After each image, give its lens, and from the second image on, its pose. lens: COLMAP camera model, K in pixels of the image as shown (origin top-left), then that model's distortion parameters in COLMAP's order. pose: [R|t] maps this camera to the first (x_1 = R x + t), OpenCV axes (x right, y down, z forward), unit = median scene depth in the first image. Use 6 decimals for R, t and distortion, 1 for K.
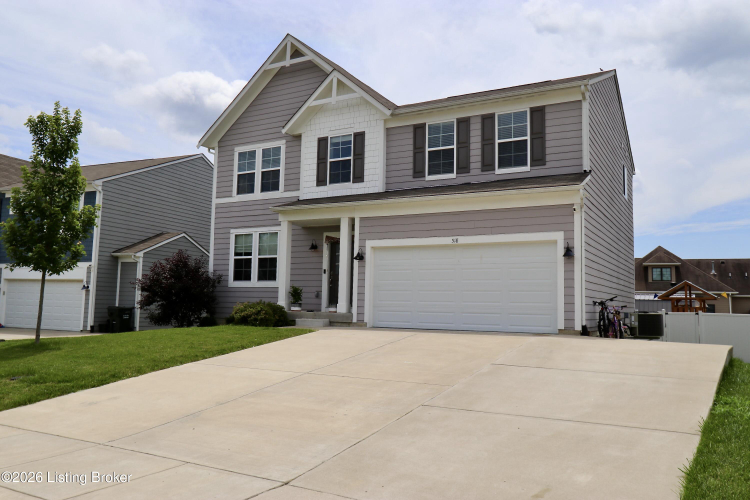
lens RADIAL K [[586.0, 0, 376.2], [0, 586.0, 252.7], [0, 0, 1]] dist [-0.011122, 0.016011]
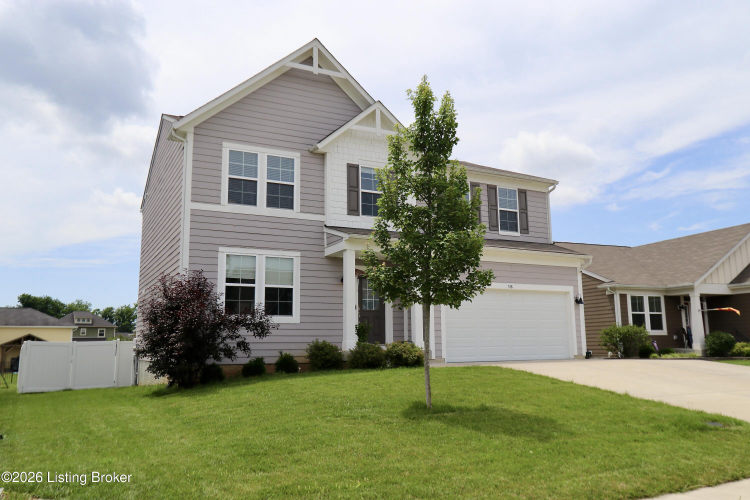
lens RADIAL K [[586.0, 0, 374.6], [0, 586.0, 246.5], [0, 0, 1]] dist [-0.011122, 0.016011]
pose [[0.555054, 0.110739, 0.824410, -0.834143], [-0.056652, 0.993830, -0.095354, 0.023040], [-0.829883, 0.006222, 0.557903, 0.444049]]
